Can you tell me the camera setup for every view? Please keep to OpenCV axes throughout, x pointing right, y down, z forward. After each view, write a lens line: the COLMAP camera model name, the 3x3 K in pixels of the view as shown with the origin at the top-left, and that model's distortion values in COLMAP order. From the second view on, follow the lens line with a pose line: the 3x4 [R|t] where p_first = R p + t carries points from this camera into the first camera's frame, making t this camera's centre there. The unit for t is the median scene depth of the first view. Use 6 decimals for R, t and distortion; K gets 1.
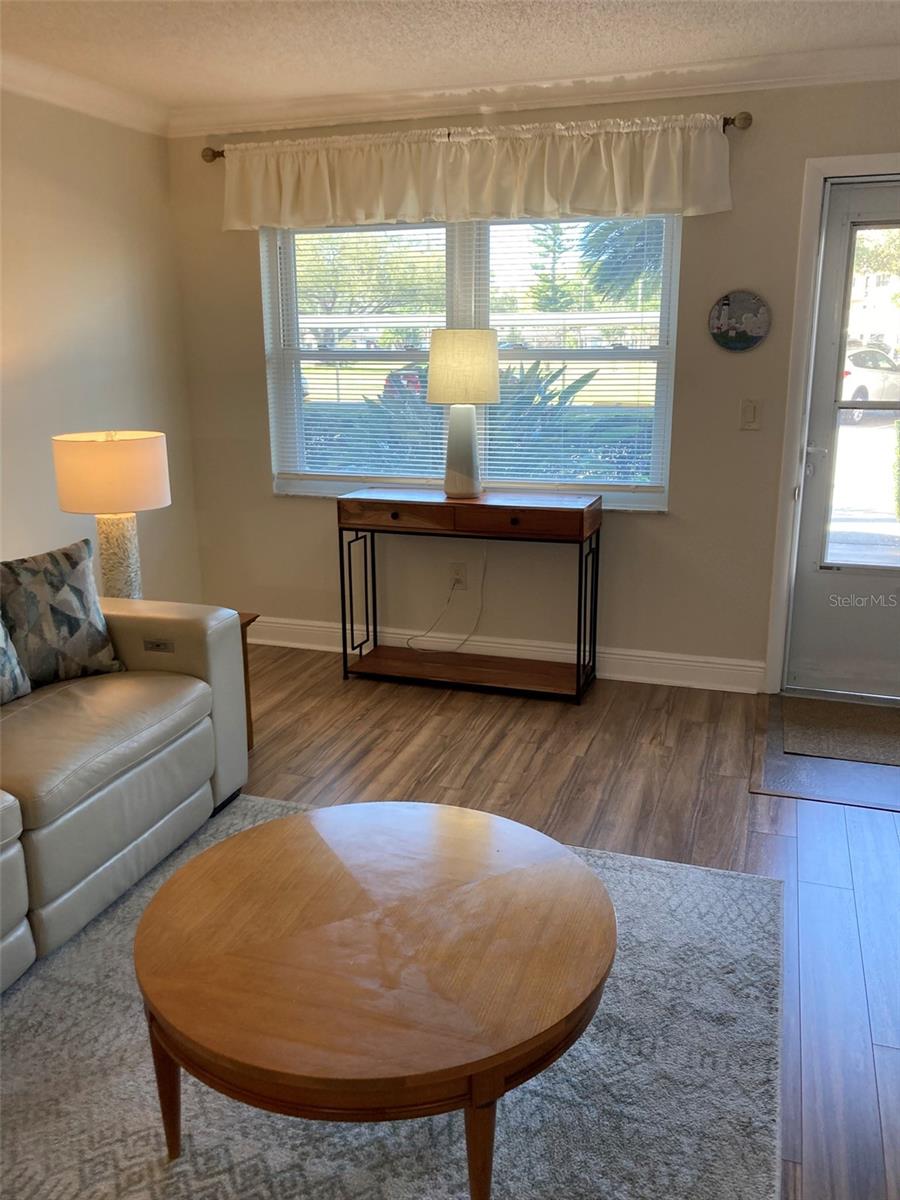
lens RADIAL K [[984.8, 0, 451.4], [0, 984.8, 605.9], [0, 0, 1]] dist [0.007151, -0.018058]
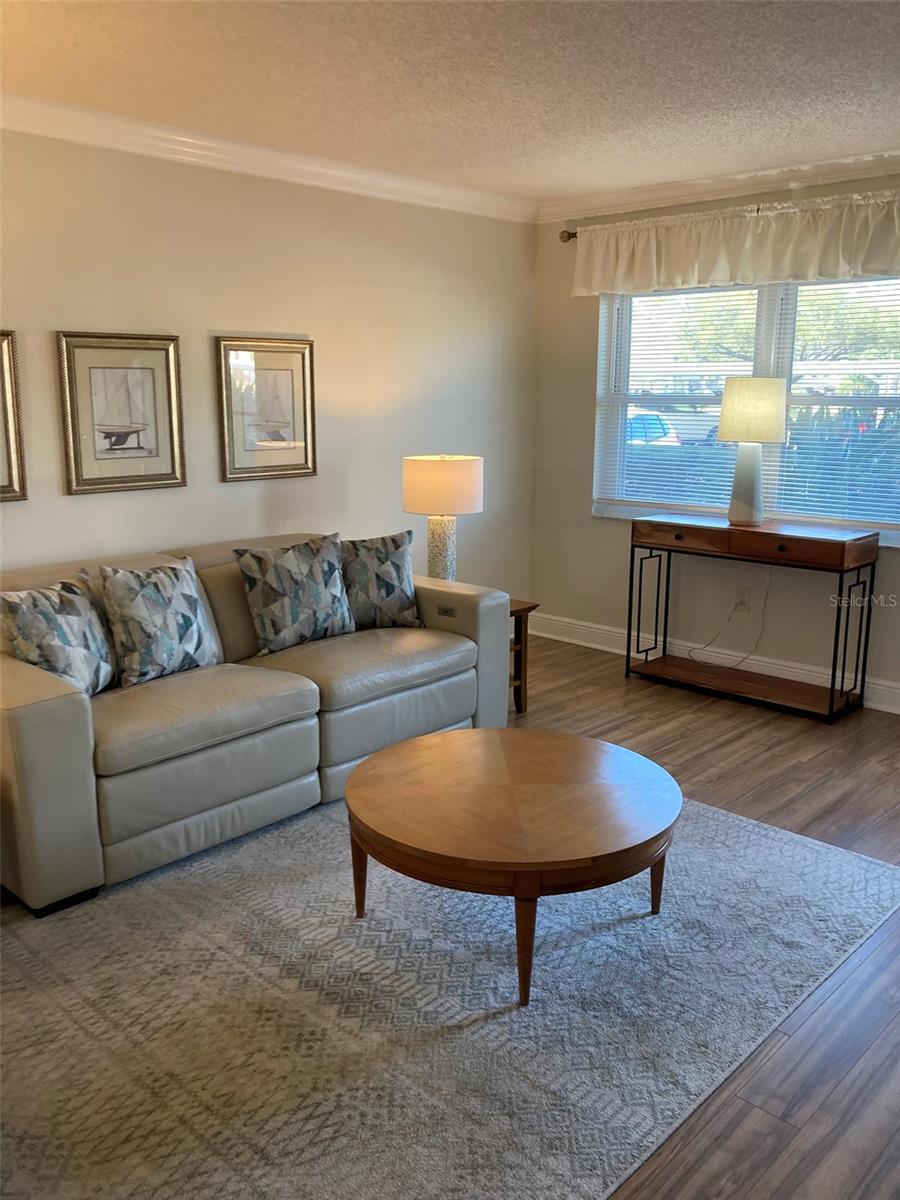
lens RADIAL K [[984.8, 0, 439.8], [0, 984.8, 604.6], [0, 0, 1]] dist [0.007151, -0.018058]
pose [[0.902656, 0.098512, -0.418937, 0.192745], [-0.117518, 0.992875, -0.019736, 0.044404], [0.414007, 0.067047, 0.907801, -0.165361]]
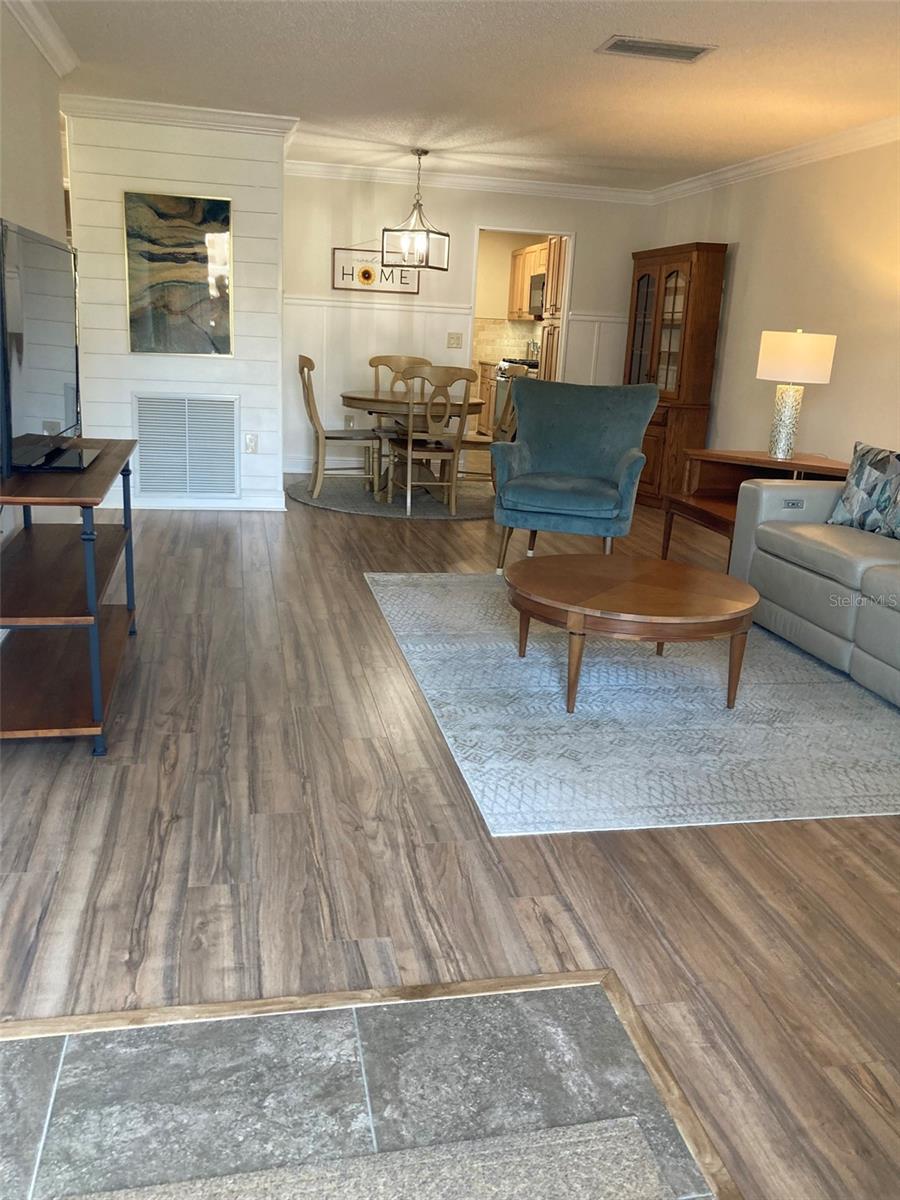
lens RADIAL K [[984.8, 0, 445.5], [0, 984.8, 599.8], [0, 0, 1]] dist [0.007151, -0.018058]
pose [[-0.861676, 0.111486, -0.495061, 0.574889], [-0.163030, 0.863034, 0.478114, -0.254494], [0.480558, 0.492689, -0.725480, 1.086540]]
